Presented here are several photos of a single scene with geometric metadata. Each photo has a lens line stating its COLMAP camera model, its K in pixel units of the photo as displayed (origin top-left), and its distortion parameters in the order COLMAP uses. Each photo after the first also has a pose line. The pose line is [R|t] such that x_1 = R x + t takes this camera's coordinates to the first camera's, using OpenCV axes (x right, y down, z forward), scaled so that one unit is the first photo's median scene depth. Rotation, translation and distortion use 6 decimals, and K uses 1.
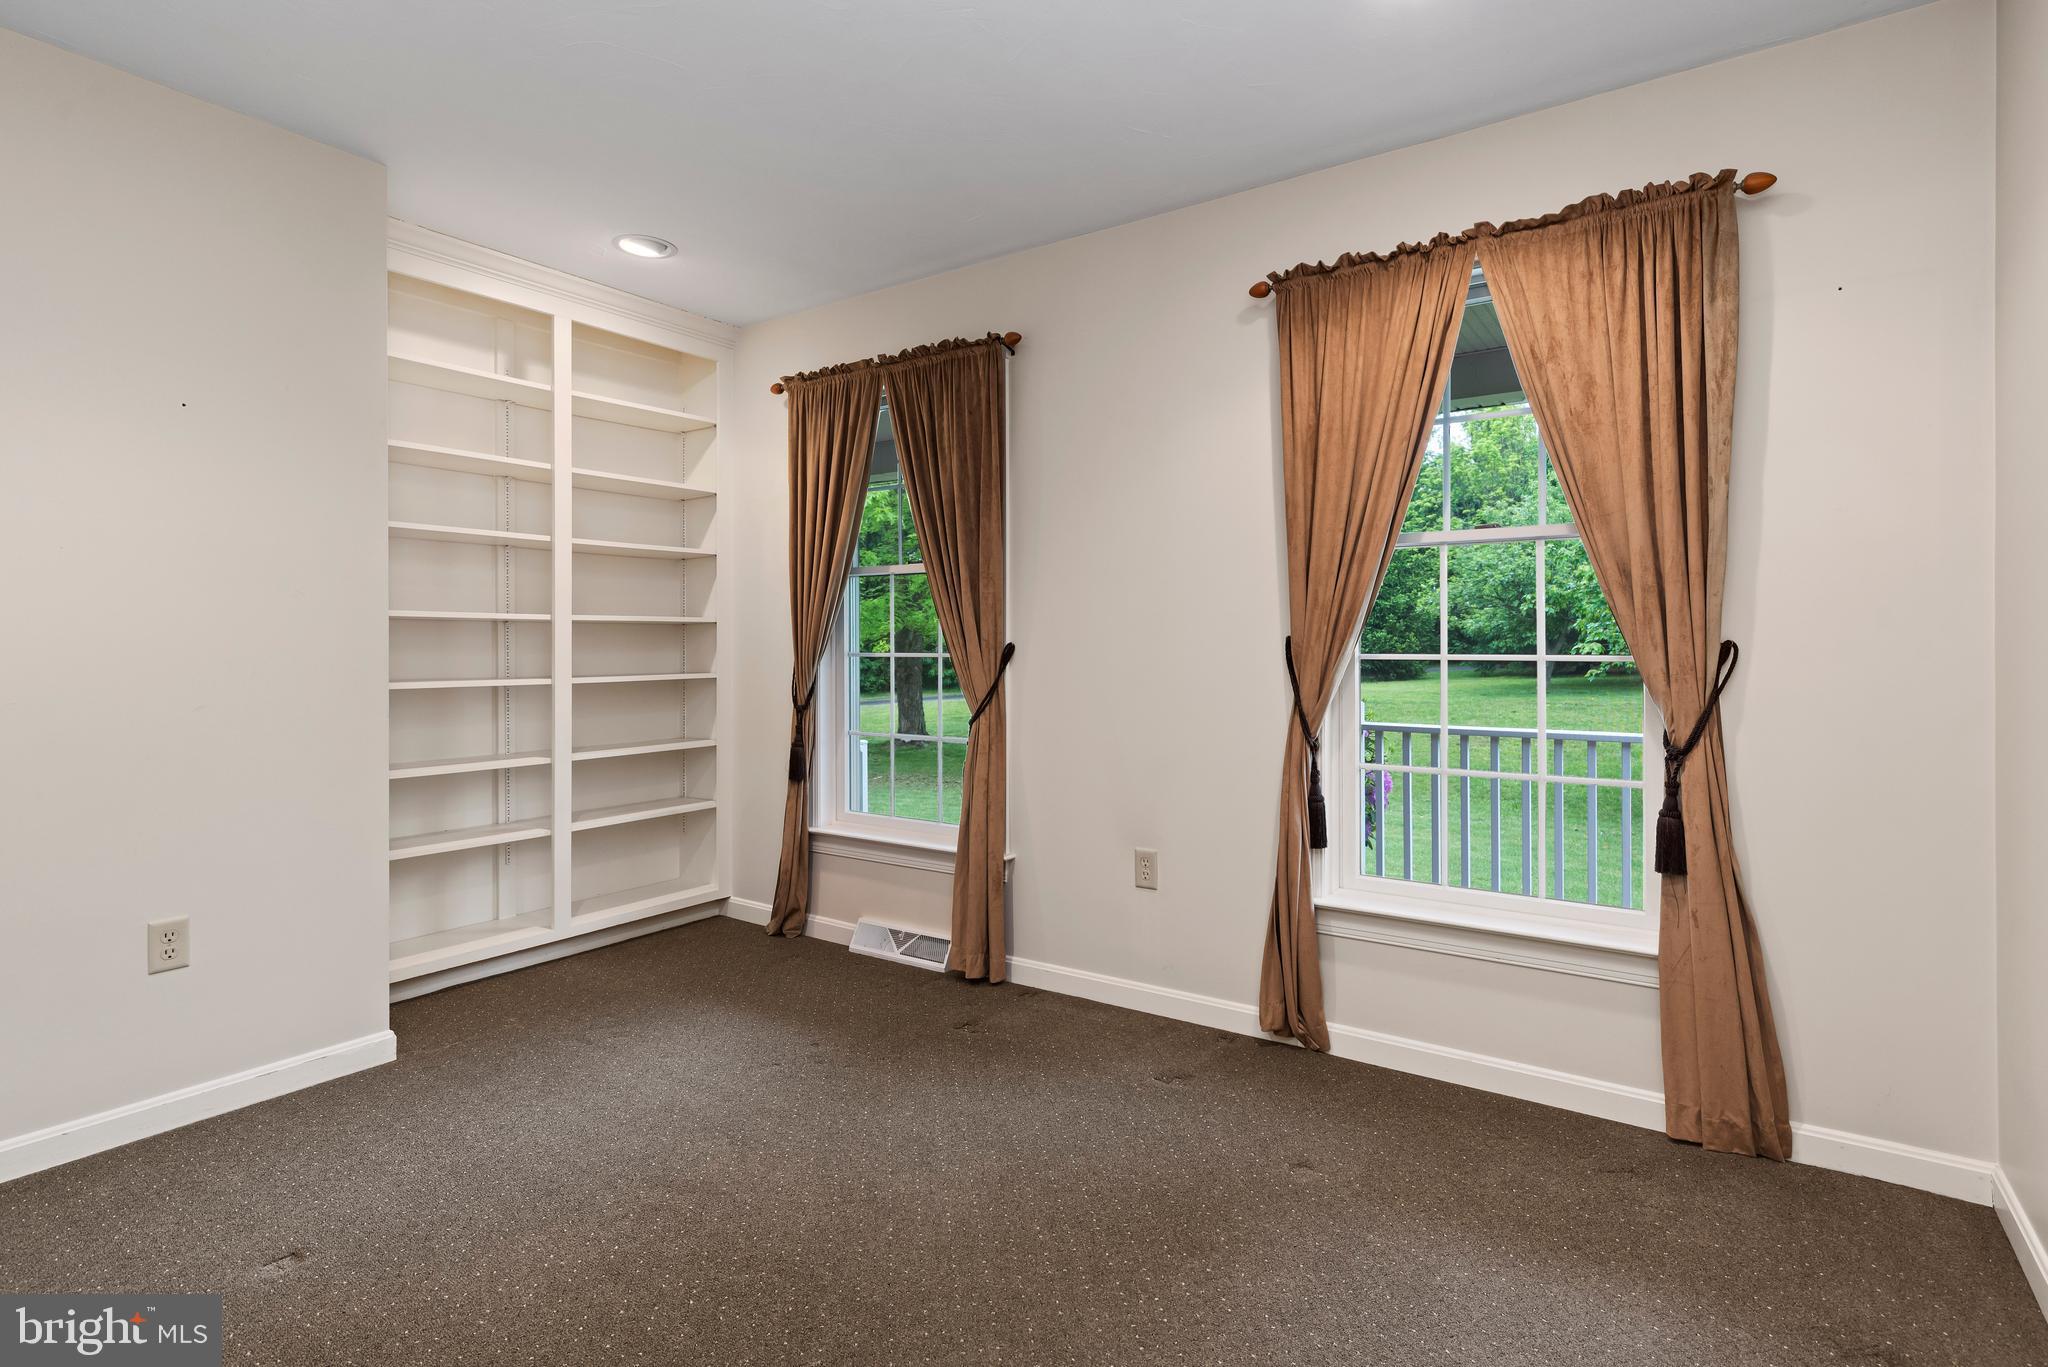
lens RADIAL K [[1005.5, 0, 1027.8], [0, 1005.5, 663.3], [0, 0, 1]] dist [0.000154, 0.000854]
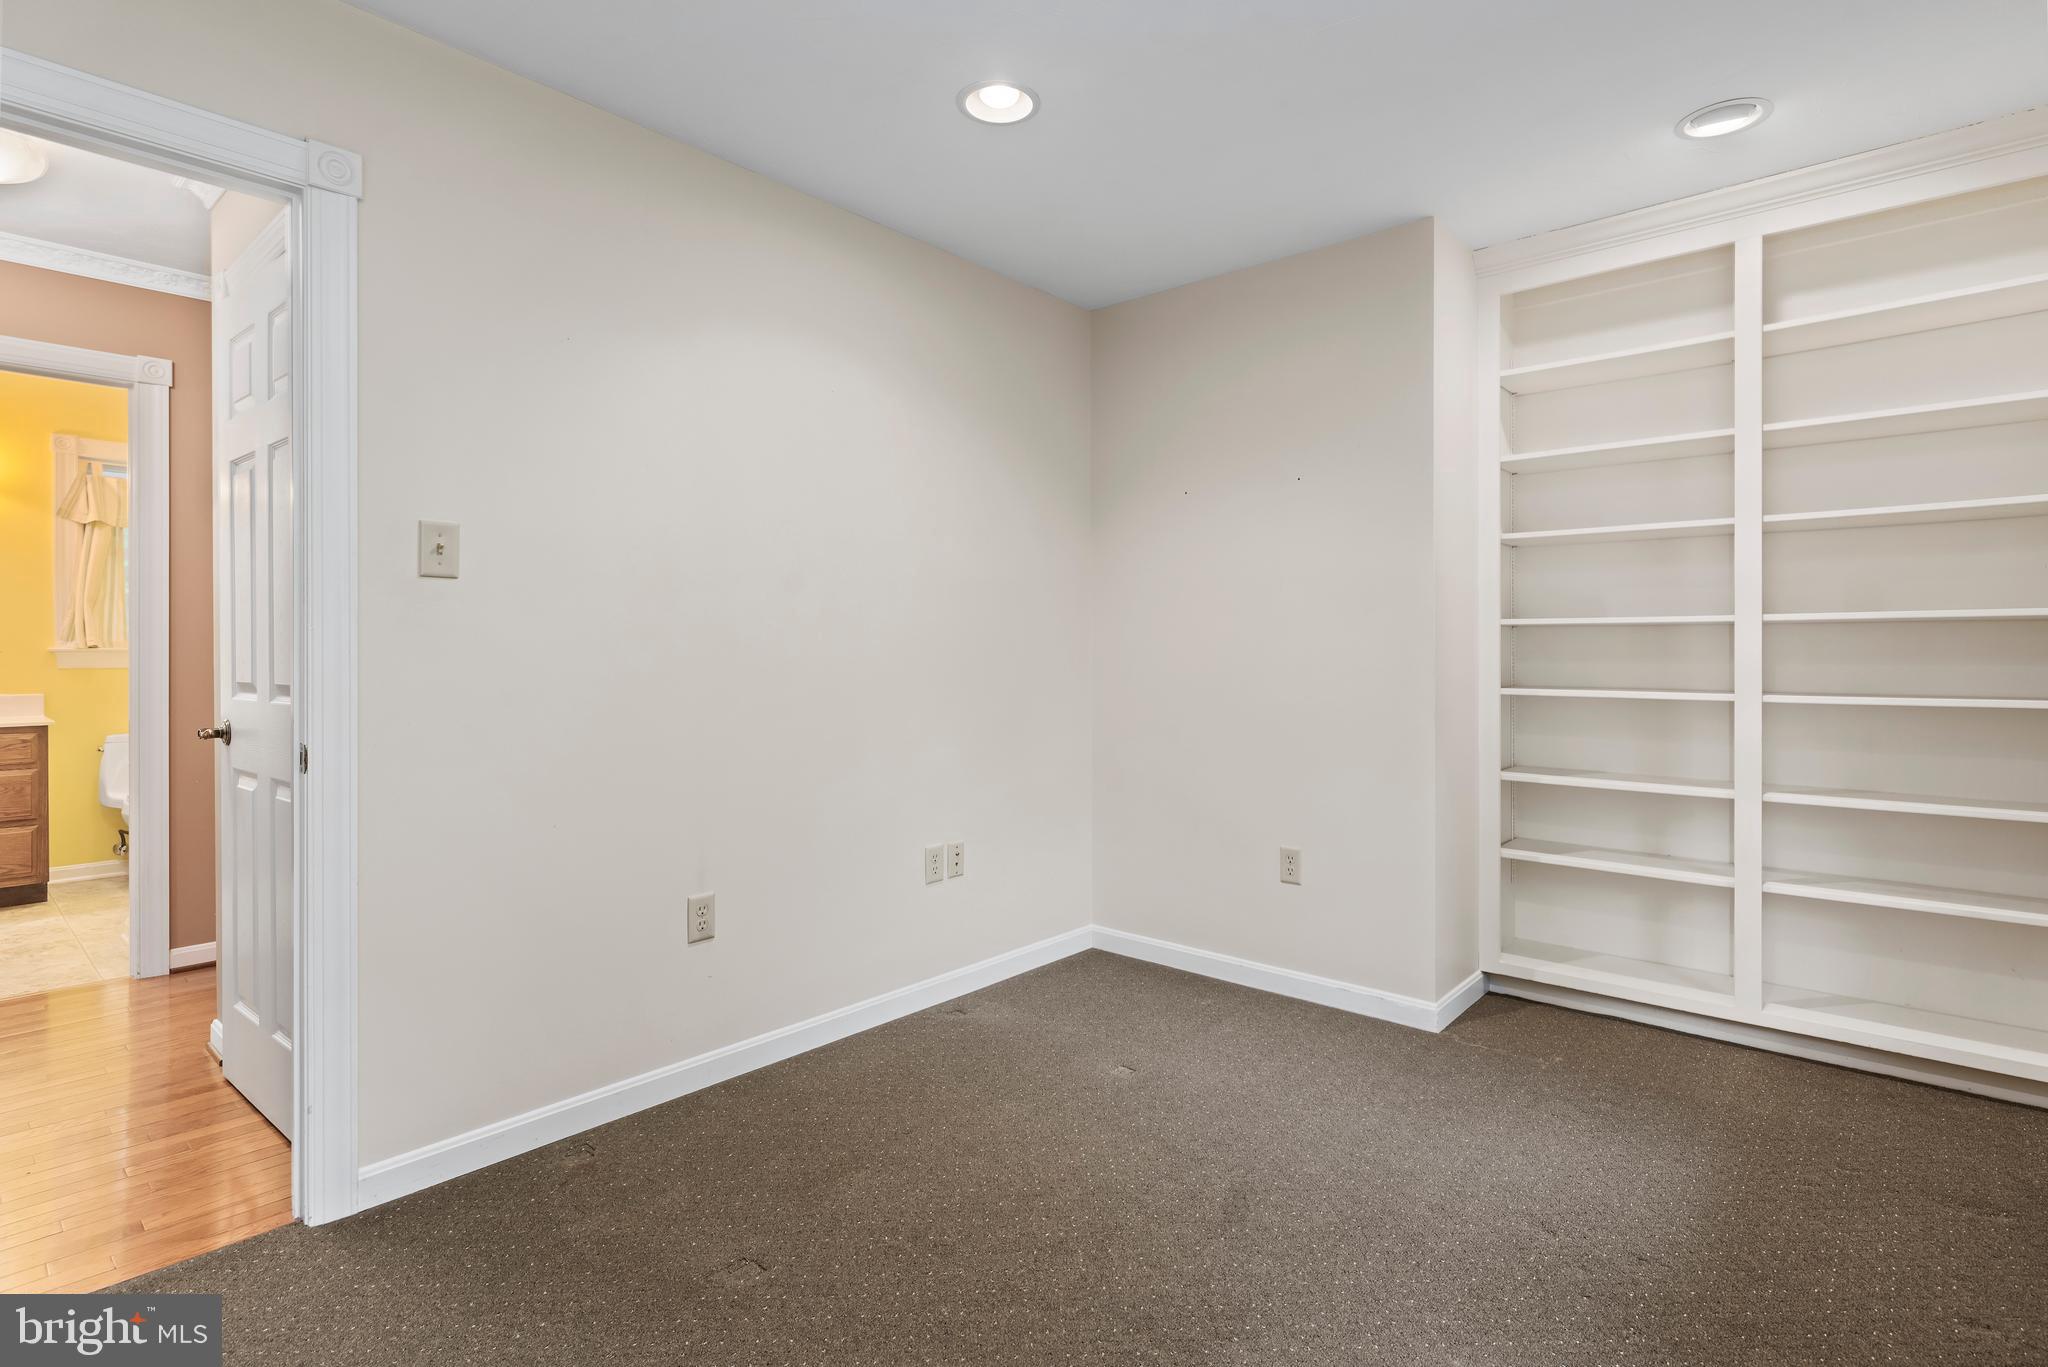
lens RADIAL K [[1005.5, 0, 1070.7], [0, 1005.5, 659.8], [0, 0, 1]] dist [0.000154, 0.000854]
pose [[-0.104253, 0.007871, -0.994520, 0.405491], [-0.016526, 0.999817, 0.009645, -0.011293], [0.994413, 0.017441, -0.104104, 0.588468]]
